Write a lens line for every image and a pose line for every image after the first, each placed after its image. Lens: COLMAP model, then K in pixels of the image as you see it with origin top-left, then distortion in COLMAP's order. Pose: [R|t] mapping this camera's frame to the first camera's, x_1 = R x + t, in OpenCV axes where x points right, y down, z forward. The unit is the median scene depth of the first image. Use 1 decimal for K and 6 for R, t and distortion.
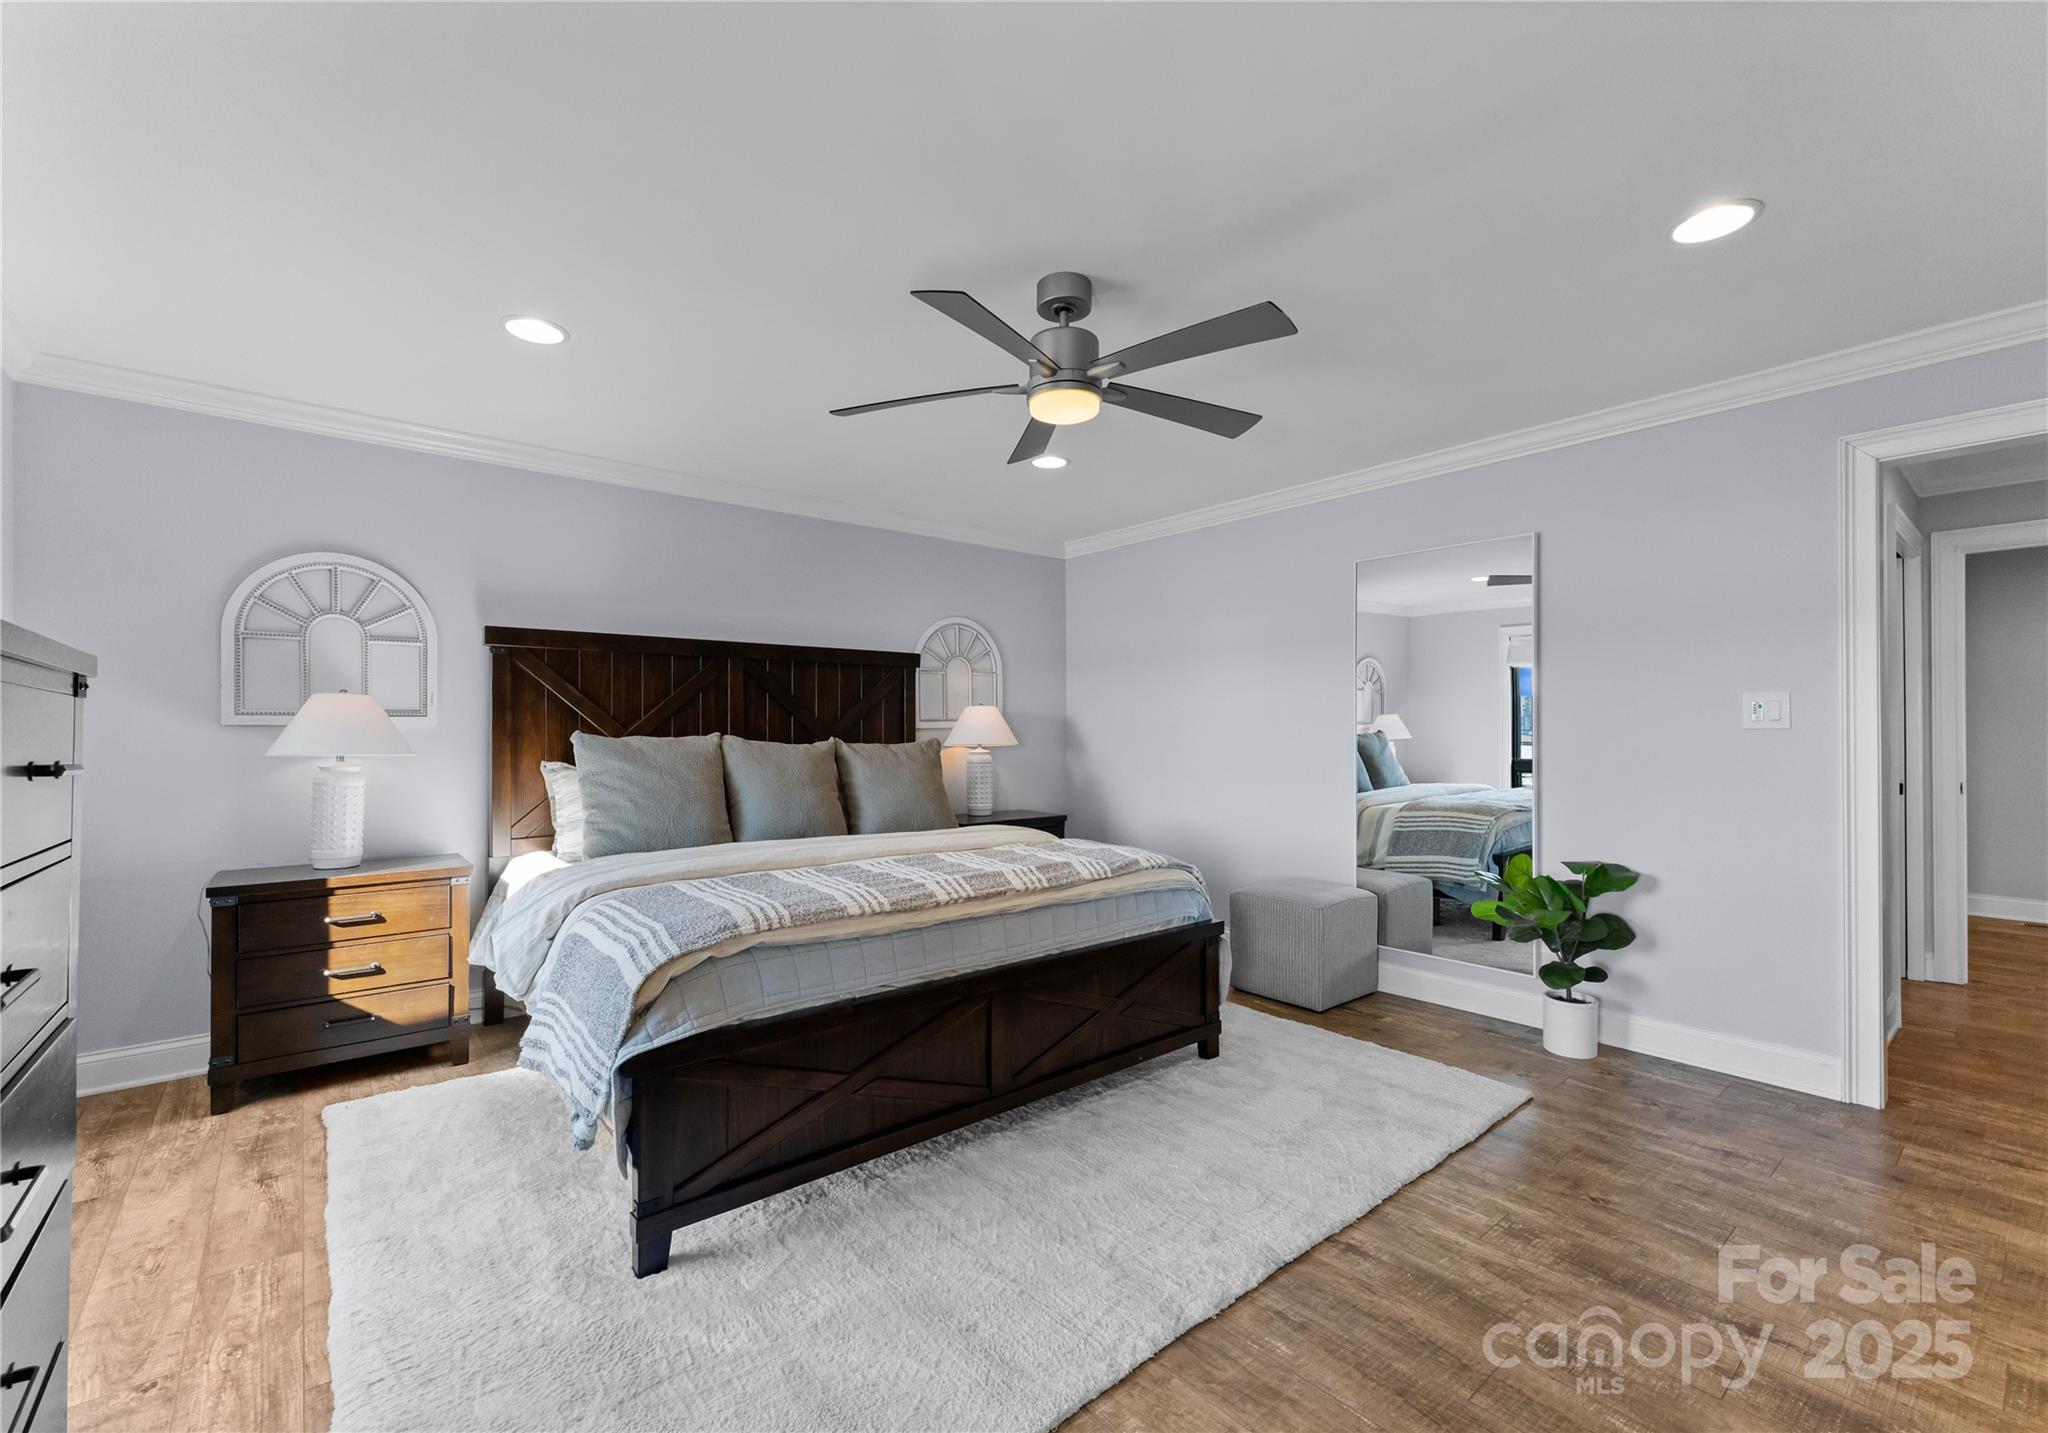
lens RADIAL K [[873.2, 0, 1012.3], [0, 873.2, 713.2], [0, 0, 1]] dist [0.000689, -0.000218]
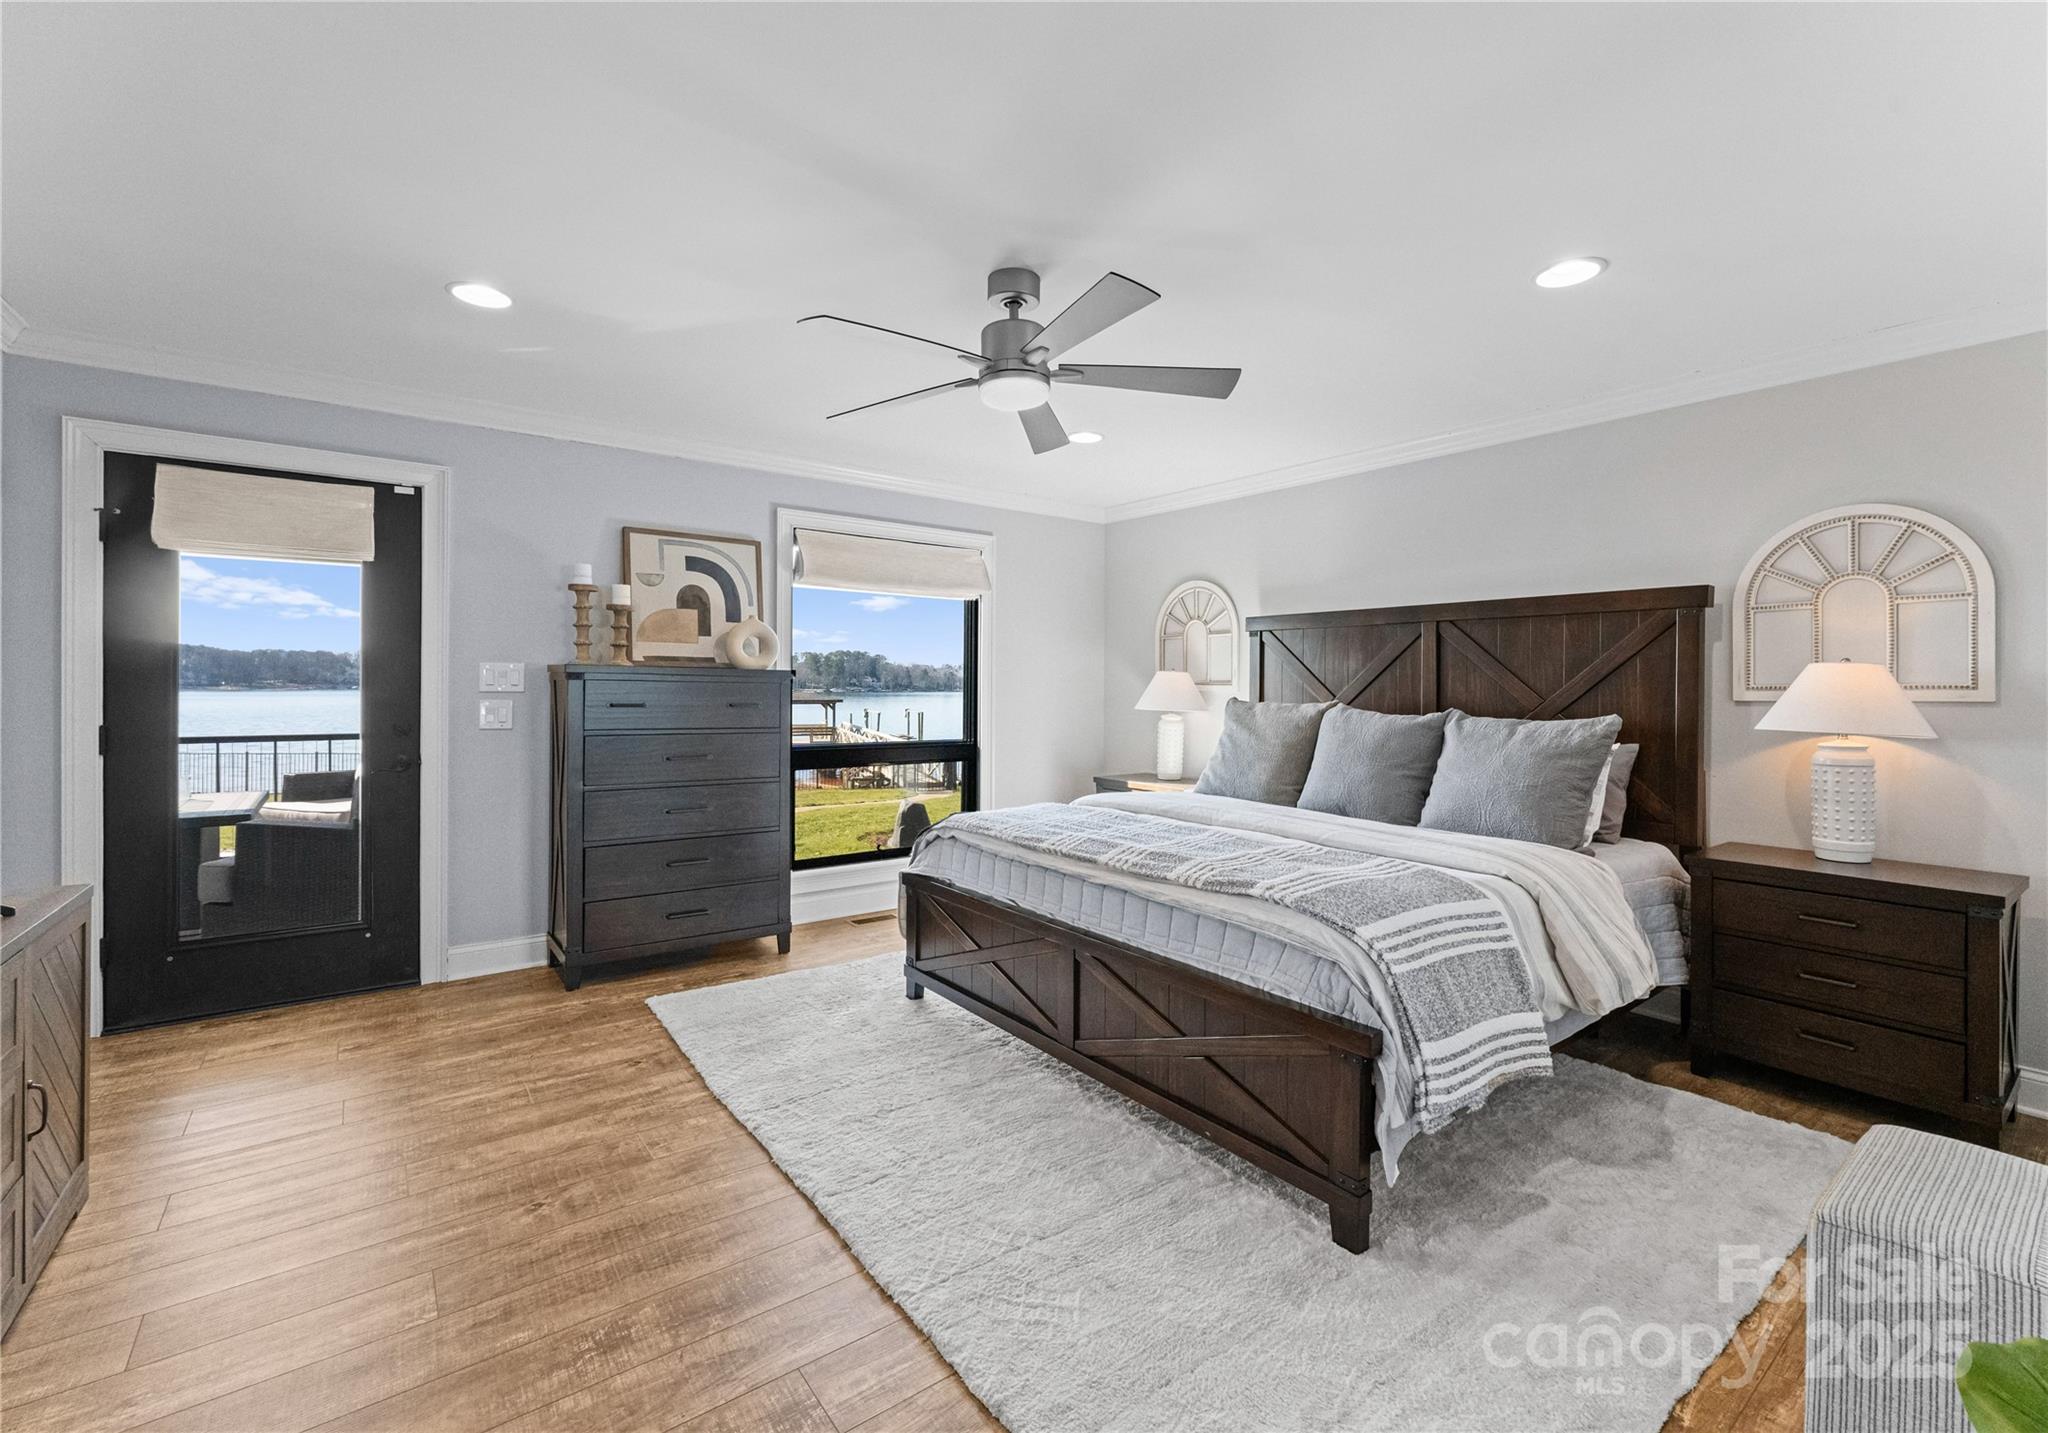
lens RADIAL K [[873.2, 0, 1014.2], [0, 873.2, 702.3], [0, 0, 1]] dist [0.000689, -0.000218]
pose [[-0.037409, 0.015262, -0.999183, 0.793240], [0.004755, 0.999875, 0.015094, 0.006838], [0.999289, -0.004186, -0.037477, 0.755308]]
